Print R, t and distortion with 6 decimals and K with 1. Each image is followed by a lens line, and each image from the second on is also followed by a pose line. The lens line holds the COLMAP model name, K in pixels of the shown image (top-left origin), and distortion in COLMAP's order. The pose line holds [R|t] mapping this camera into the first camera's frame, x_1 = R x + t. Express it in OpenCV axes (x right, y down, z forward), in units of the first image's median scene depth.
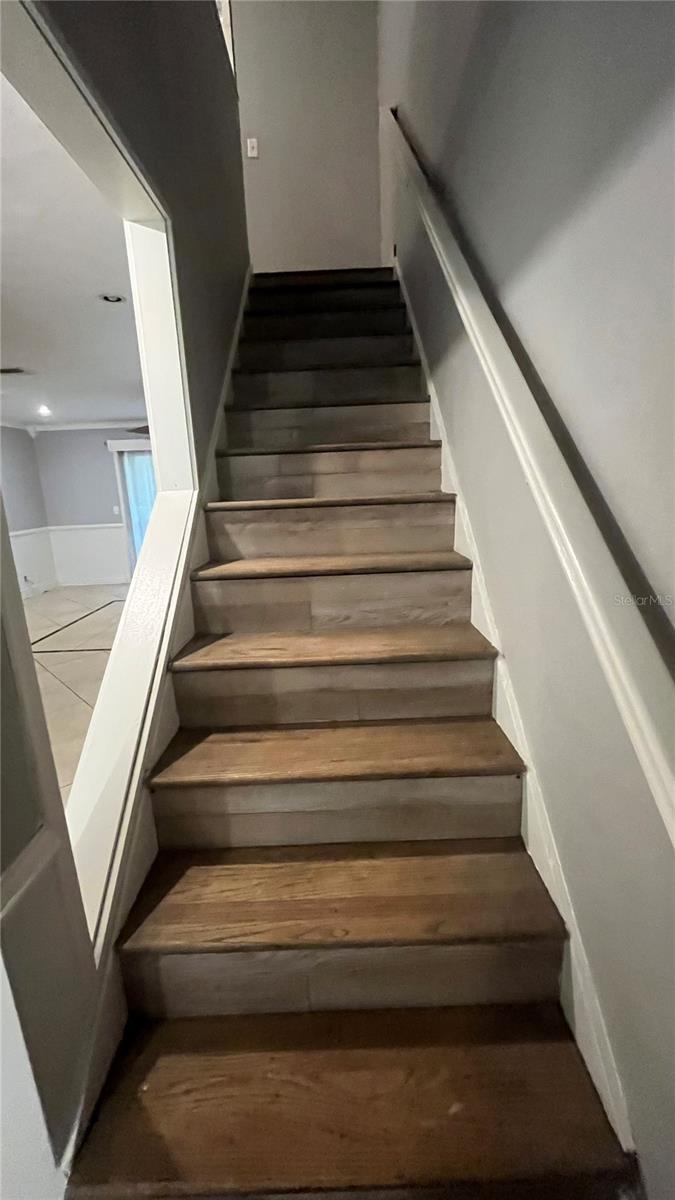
lens RADIAL K [[489.1, 0, 339.1], [0, 489.1, 596.5], [0, 0, 1]] dist [-0.001577, 0.000026]
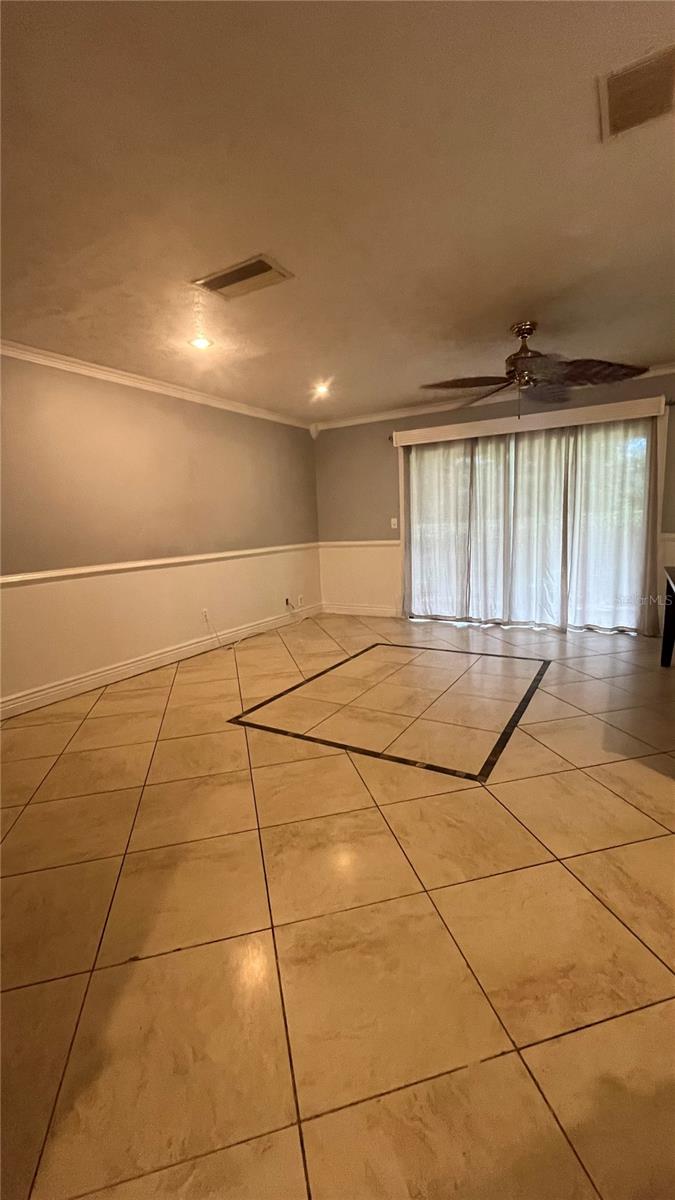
lens RADIAL K [[489.1, 0, 339.0], [0, 489.1, 597.0], [0, 0, 1]] dist [-0.001577, 0.000026]
pose [[0.858089, 0.080358, -0.507175, -0.131551], [-0.108005, 0.993829, -0.025268, -0.031396], [0.502014, 0.076460, 0.861473, 0.304252]]
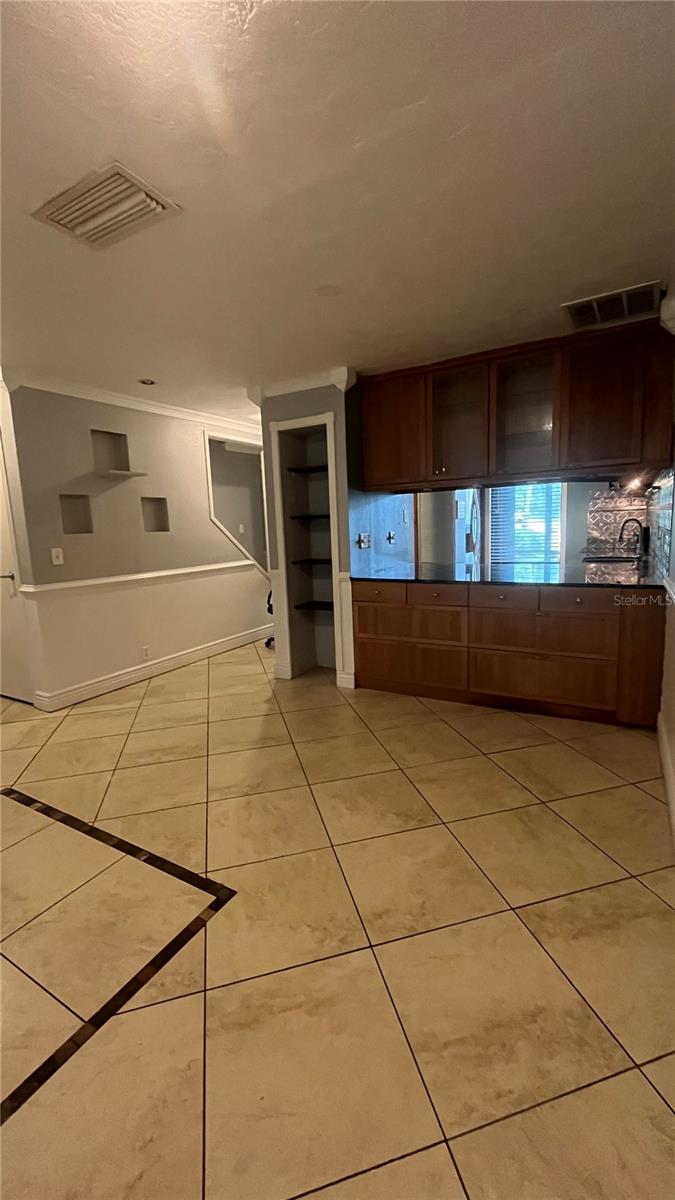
lens RADIAL K [[489.1, 0, 337.4], [0, 489.1, 595.8], [0, 0, 1]] dist [-0.001577, 0.000026]
pose [[-0.860359, 0.003794, 0.509674, -0.578103], [0.195599, 0.925864, 0.323290, -0.128357], [-0.470663, 0.377837, -0.797318, 0.732153]]
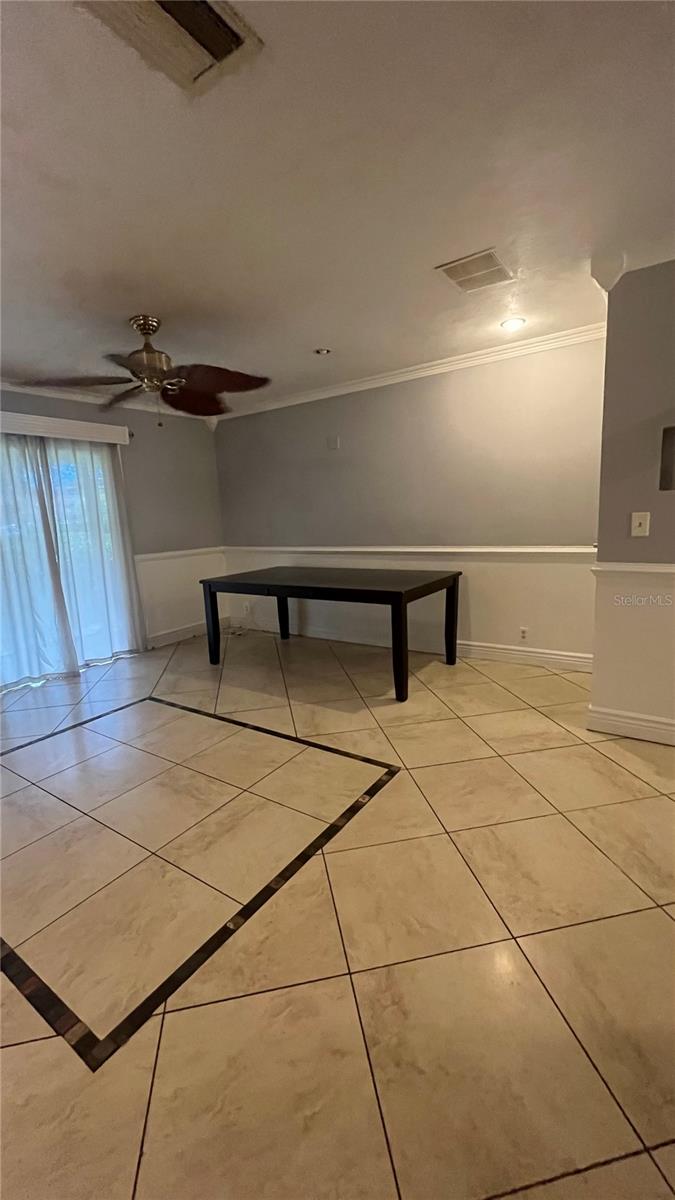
lens RADIAL K [[489.1, 0, 339.1], [0, 489.1, 596.8], [0, 0, 1]] dist [-0.001577, 0.000026]
pose [[0.559229, -0.128555, 0.818985, -0.478524], [0.215753, 0.976430, 0.005946, -0.059741], [-0.800445, 0.173374, 0.573784, 0.440637]]
